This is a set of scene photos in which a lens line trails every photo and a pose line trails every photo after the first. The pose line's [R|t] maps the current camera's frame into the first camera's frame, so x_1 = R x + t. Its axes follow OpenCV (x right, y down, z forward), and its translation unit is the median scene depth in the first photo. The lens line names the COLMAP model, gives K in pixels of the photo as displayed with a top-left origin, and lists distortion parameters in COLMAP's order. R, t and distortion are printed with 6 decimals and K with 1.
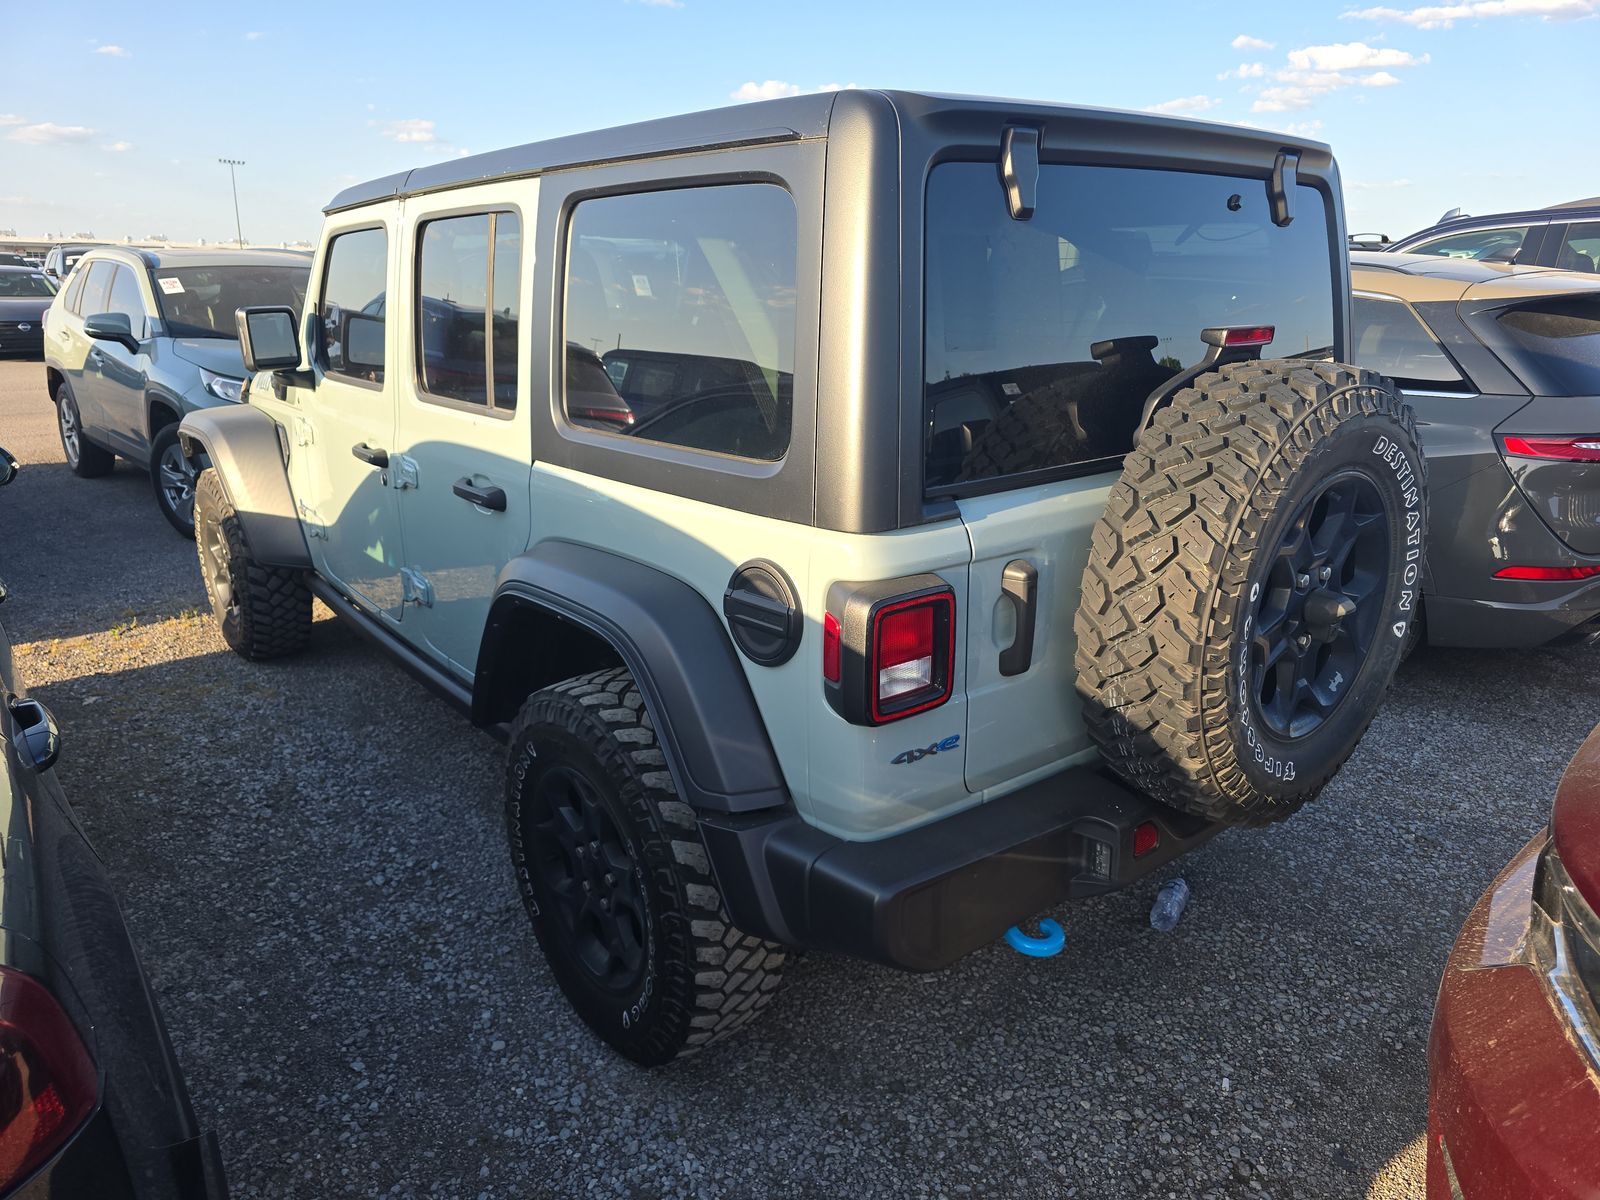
lens RADIAL K [[1081.0, 0, 806.5], [0, 1081.0, 597.2], [0, 0, 1]] dist [0.058811, -0.055385]
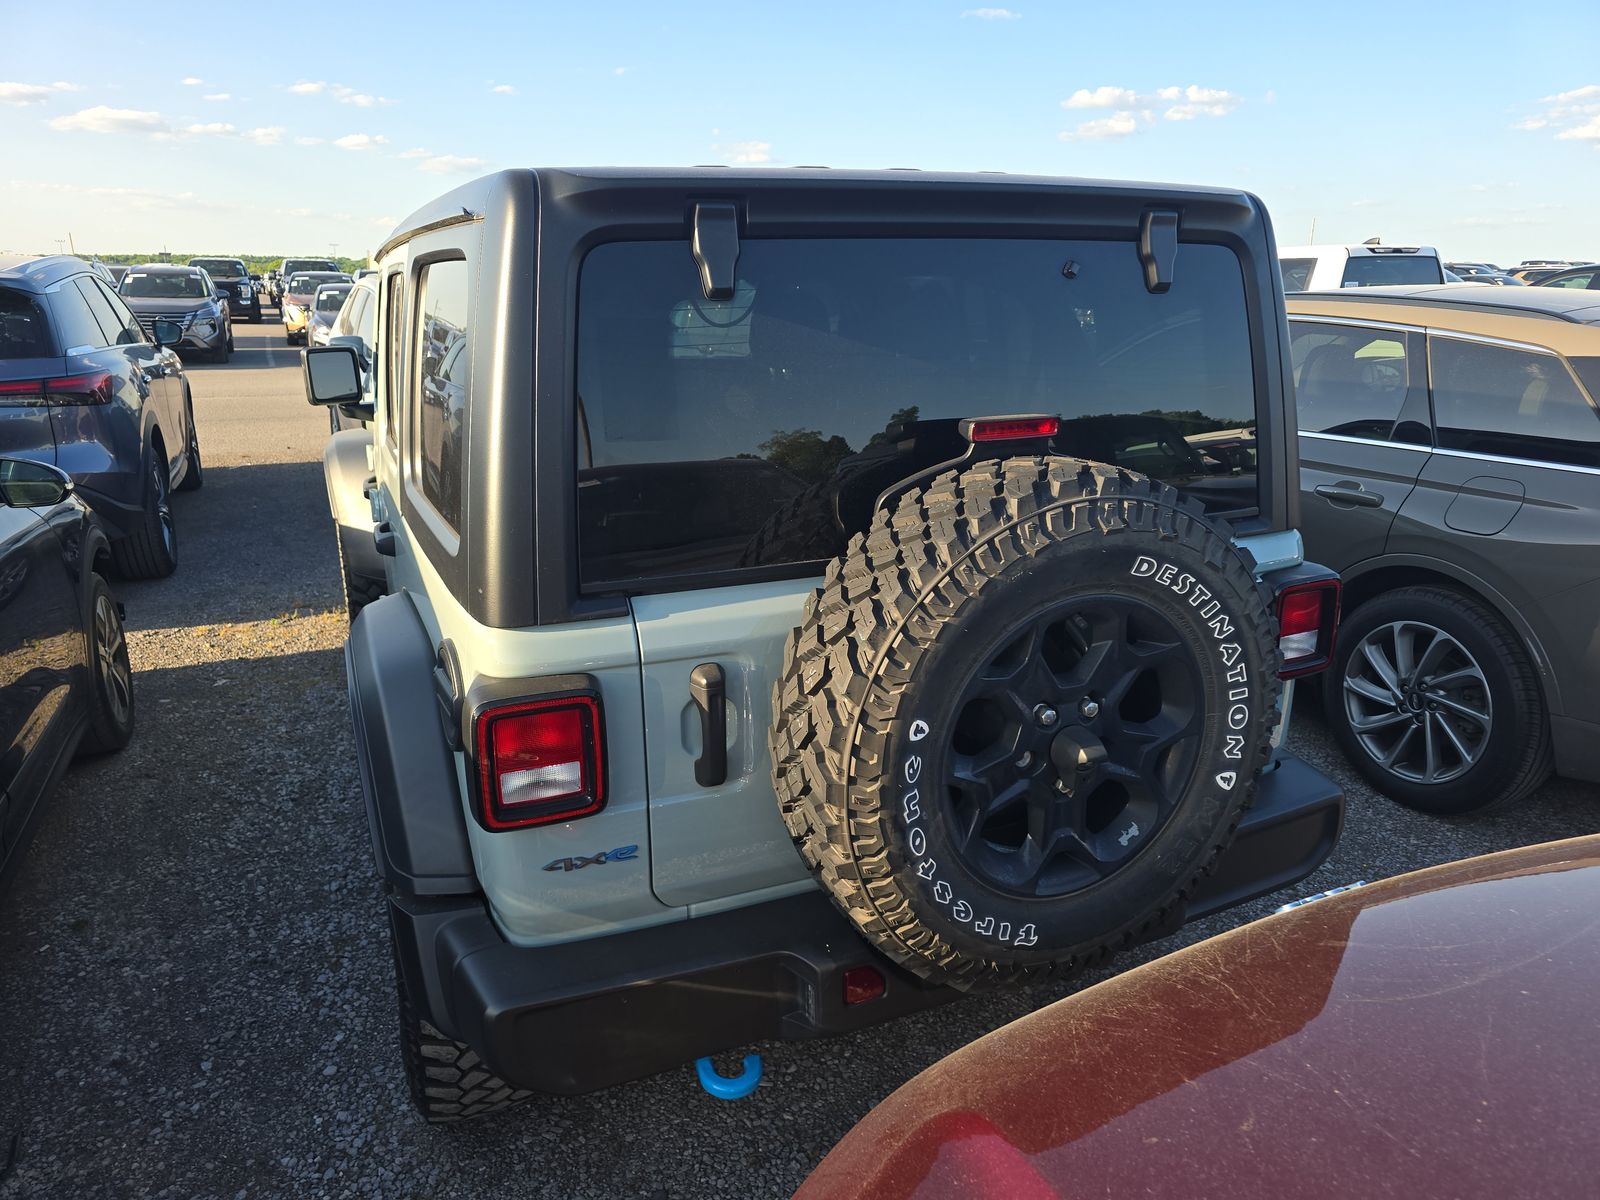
lens RADIAL K [[1081.0, 0, 806.5], [0, 1081.0, 597.2], [0, 0, 1]] dist [0.058811, -0.055385]
pose [[0.962266, 0.076494, -0.261136, 0.481407], [-0.079192, 0.996859, 0.000193, -0.092171], [0.260331, 0.020495, 0.965302, 0.124384]]
